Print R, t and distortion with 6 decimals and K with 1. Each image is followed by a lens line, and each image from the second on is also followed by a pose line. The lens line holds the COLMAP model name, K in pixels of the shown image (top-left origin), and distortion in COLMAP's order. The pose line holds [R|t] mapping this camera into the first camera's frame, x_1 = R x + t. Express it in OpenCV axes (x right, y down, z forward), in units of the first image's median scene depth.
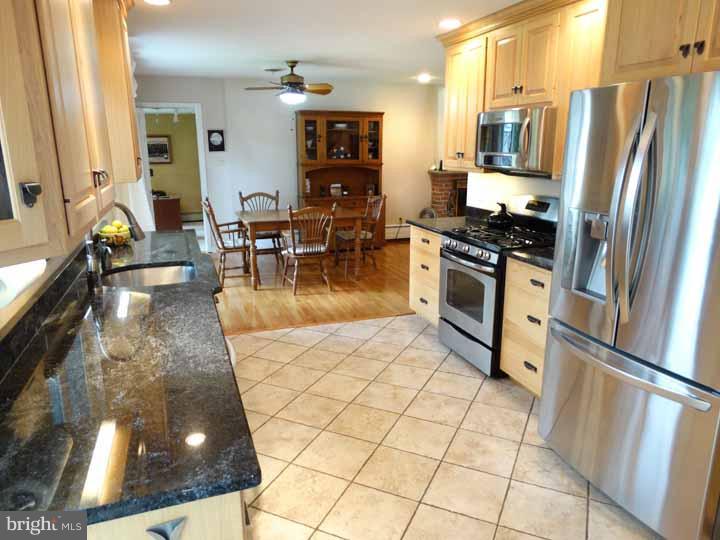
lens RADIAL K [[535.0, 0, 360.0], [0, 535.0, 270.0], [0, 0, 1]] dist [0.002378, 0.001943]
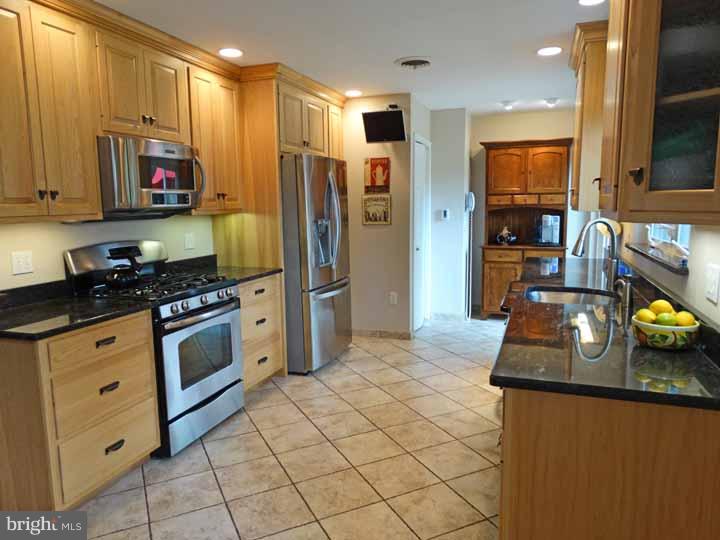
lens RADIAL K [[505.9, 0, 360.0], [0, 505.9, 270.0], [0, 0, 1]] dist [0.007907, 0.001355]
pose [[-0.783140, -0.078458, 0.616876, -0.546280], [0.151399, 0.938102, 0.311518, -0.334840], [-0.603133, 0.337357, -0.722787, 1.580948]]
